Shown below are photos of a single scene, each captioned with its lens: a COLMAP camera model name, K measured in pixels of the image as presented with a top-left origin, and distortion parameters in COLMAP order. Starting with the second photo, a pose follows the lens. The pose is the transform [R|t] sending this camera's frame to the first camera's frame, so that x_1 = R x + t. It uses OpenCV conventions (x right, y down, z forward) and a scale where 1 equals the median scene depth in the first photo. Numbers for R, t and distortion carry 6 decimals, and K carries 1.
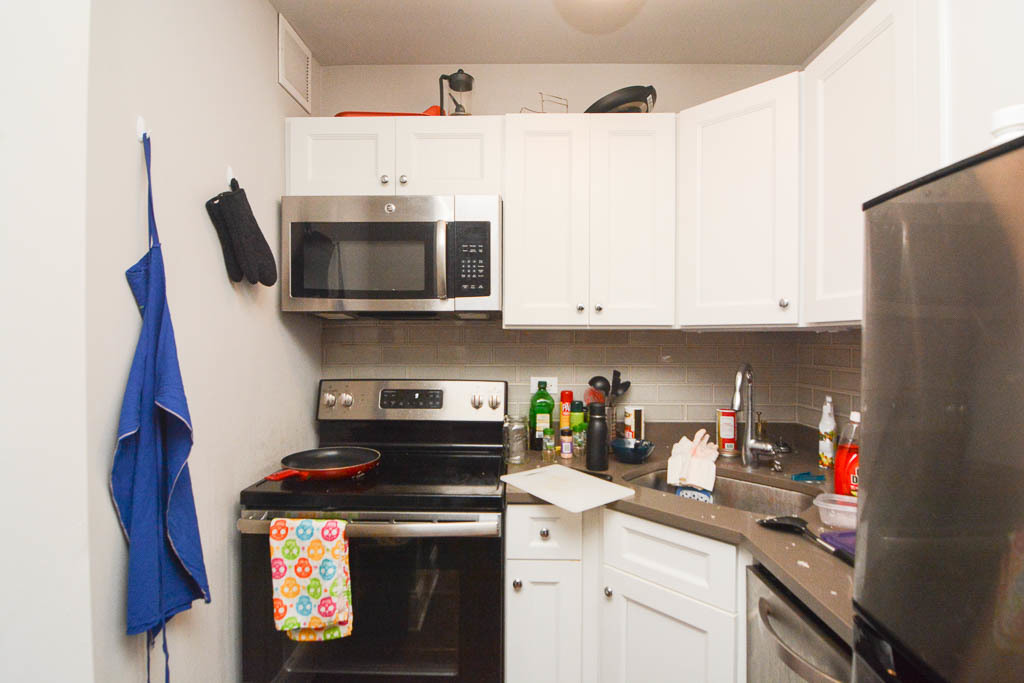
lens RADIAL K [[500.9, 0, 512.0], [0, 500.9, 341.5], [0, 0, 1]] dist [-0.020270, -0.000064]
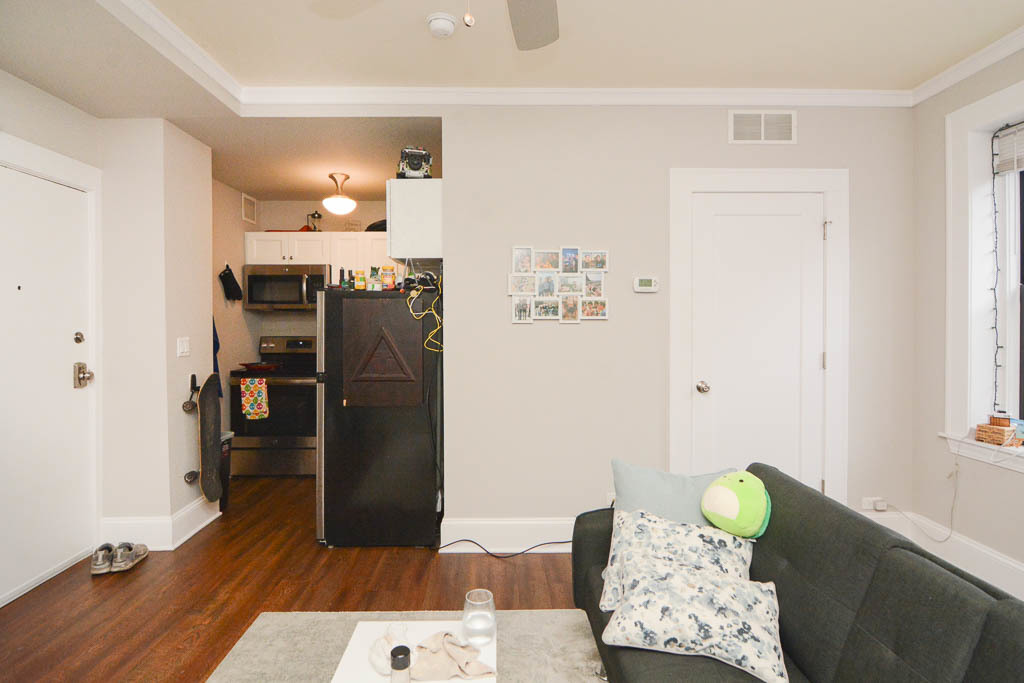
lens RADIAL K [[530.9, 0, 512.0], [0, 530.9, 341.5], [0, 0, 1]] dist [-0.002136, -0.000278]
pose [[0.999336, -0.006458, 0.035859, 1.050596], [0.006220, 0.999958, 0.006746, 0.121261], [-0.035901, -0.006518, 0.999334, -2.286877]]
